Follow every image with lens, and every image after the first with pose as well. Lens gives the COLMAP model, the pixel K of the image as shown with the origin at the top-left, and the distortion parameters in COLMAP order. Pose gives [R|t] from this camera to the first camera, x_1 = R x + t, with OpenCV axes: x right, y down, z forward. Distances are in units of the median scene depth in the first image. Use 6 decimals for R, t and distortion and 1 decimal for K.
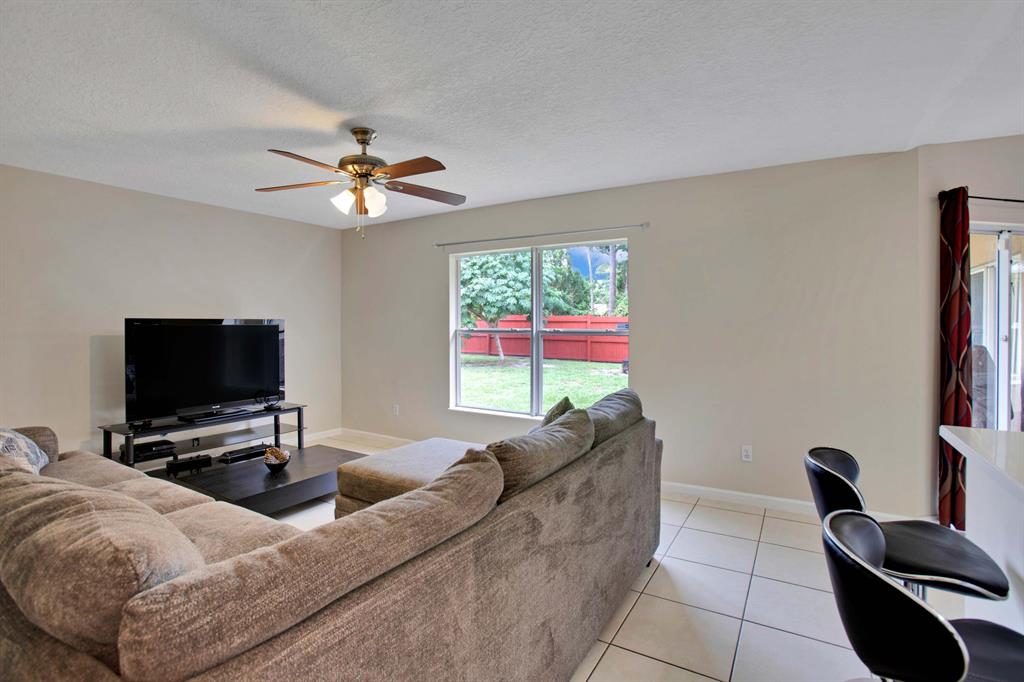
lens RADIAL K [[487.1, 0, 512.0], [0, 487.1, 341.0], [0, 0, 1]] dist [-0.002958, -0.000377]
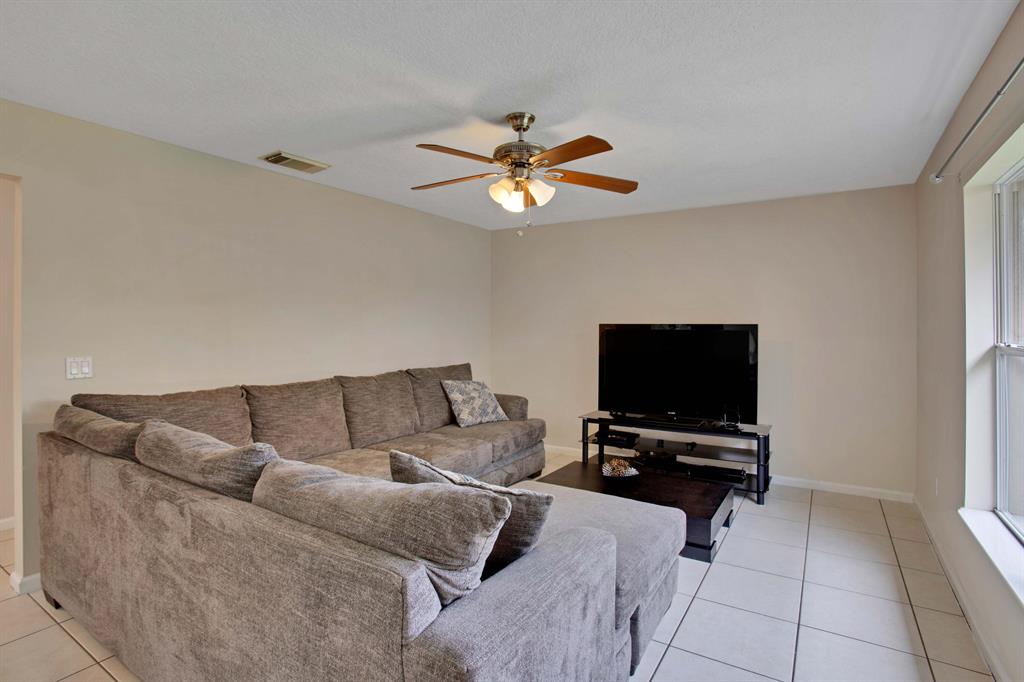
lens RADIAL K [[487.1, 0, 512.0], [0, 487.1, 341.0], [0, 0, 1]] dist [-0.002958, -0.000377]
pose [[-0.032287, 0.021571, -0.999246, 0.517111], [-0.037266, 0.999046, 0.022771, -0.032074], [0.998784, 0.037973, -0.031452, 0.887060]]
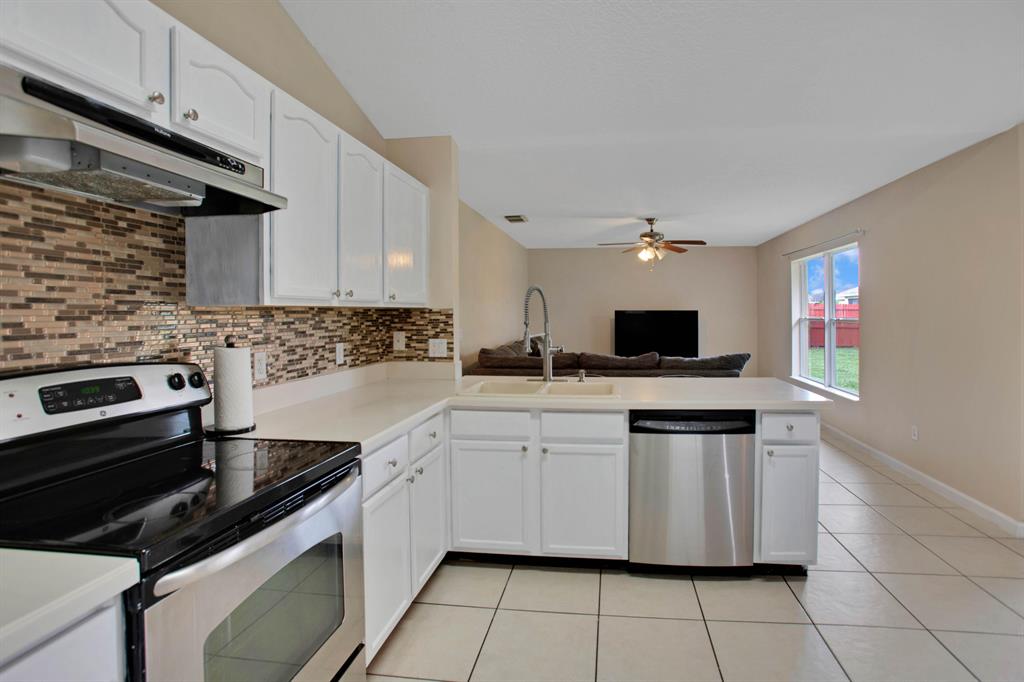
lens RADIAL K [[490.6, 0, 557.7], [0, 490.6, 316.7], [0, 0, 1]] dist [-0.028011, 0.000524]
pose [[0.415995, 0.003548, -0.909360, 1.212609], [-0.030573, 0.999482, -0.010086, 0.008679], [0.908853, 0.031998, 0.415888, -0.175488]]
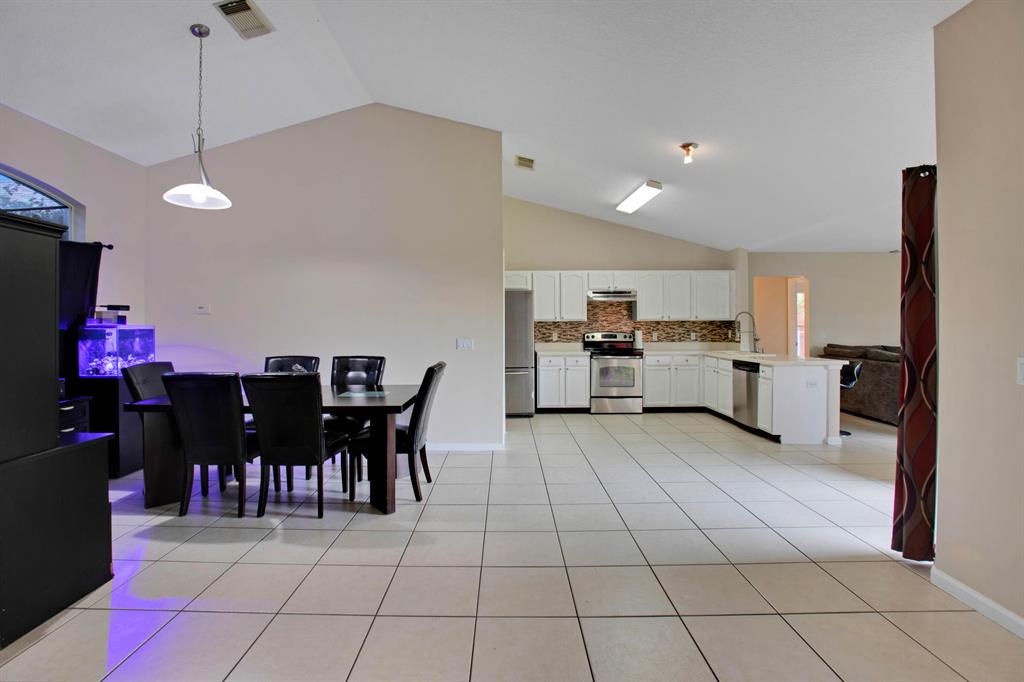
lens RADIAL K [[496.9, 0, 540.3], [0, 496.9, 320.7], [0, 0, 1]] dist [0.002338, 0.000370]
pose [[-0.817158, -0.002954, -0.576407, 2.279312], [-0.021950, 0.999421, 0.025996, -0.046774], [0.575996, 0.033895, -0.816749, 1.306534]]
